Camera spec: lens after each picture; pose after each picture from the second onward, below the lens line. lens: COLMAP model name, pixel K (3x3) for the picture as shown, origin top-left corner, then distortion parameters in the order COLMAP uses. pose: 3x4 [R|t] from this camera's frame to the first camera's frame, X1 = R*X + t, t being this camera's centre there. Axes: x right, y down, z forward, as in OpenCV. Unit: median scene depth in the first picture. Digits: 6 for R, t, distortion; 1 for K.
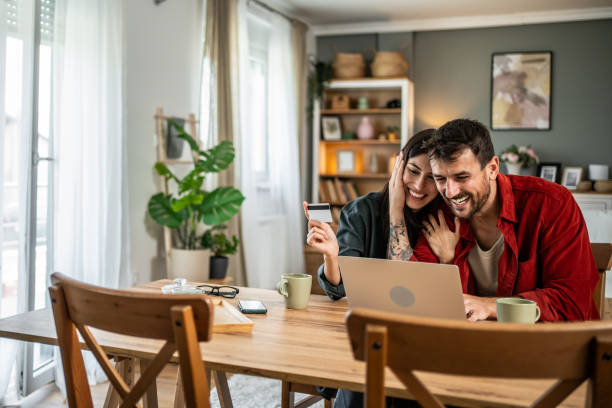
lens RADIAL K [[732.7, 0, 247.9], [0, 732.7, 160.1], [0, 0, 1]] dist [0.009621, 0.052089]
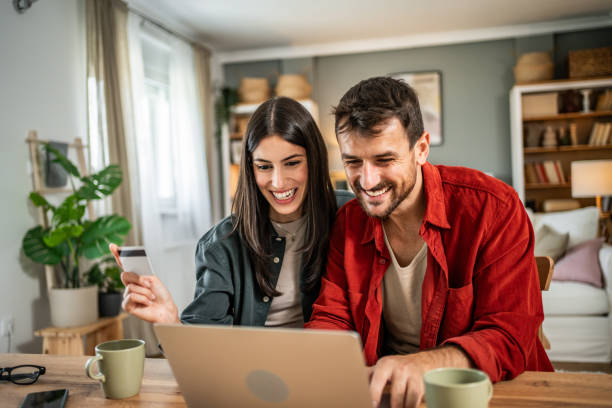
lens RADIAL K [[616.4, 0, 302.0], [0, 616.4, 201.1], [0, 0, 1]] dist [-0.022371, 0.127832]
pose [[0.982364, -0.058450, 0.177605, 0.046076], [0.054922, 0.998185, 0.024724, 0.009822], [-0.178728, -0.014534, 0.983791, 0.154010]]
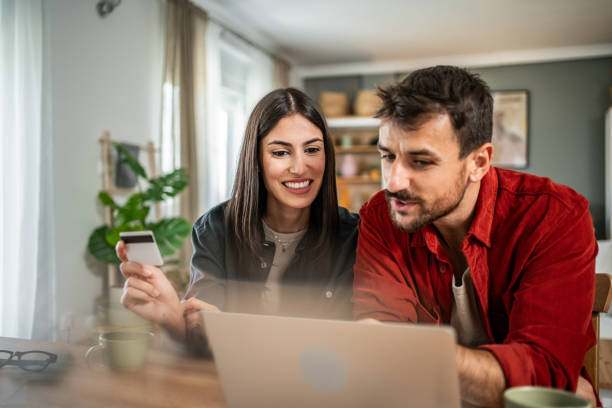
lens RADIAL K [[615.7, 0, 306.0], [0, 615.7, 204.0], [0, 0, 1]] dist [0.017439, 0.025637]
pose [[0.998763, -0.000405, 0.049731, 0.065656], [0.000853, 0.999959, -0.008986, 0.018810], [-0.049725, 0.009017, 0.998722, 0.168442]]
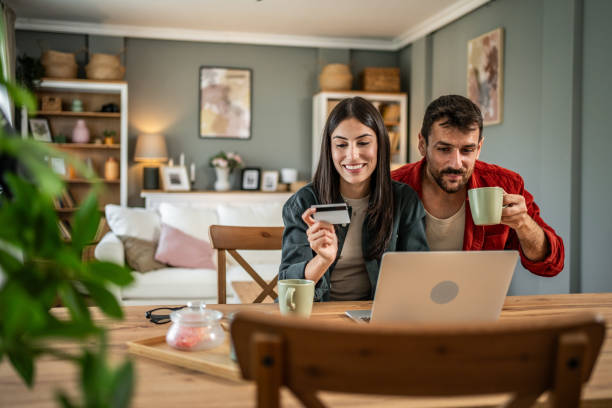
lens RADIAL K [[650.6, 0, 305.8], [0, 650.6, 194.7], [0, 0, 1]] dist [0.010240, 0.011728]
pose [[0.814128, -0.018667, 0.580385, -0.110110], [0.000117, 0.999488, 0.031983, 0.013797], [-0.580685, -0.025970, 0.813714, 0.141025]]
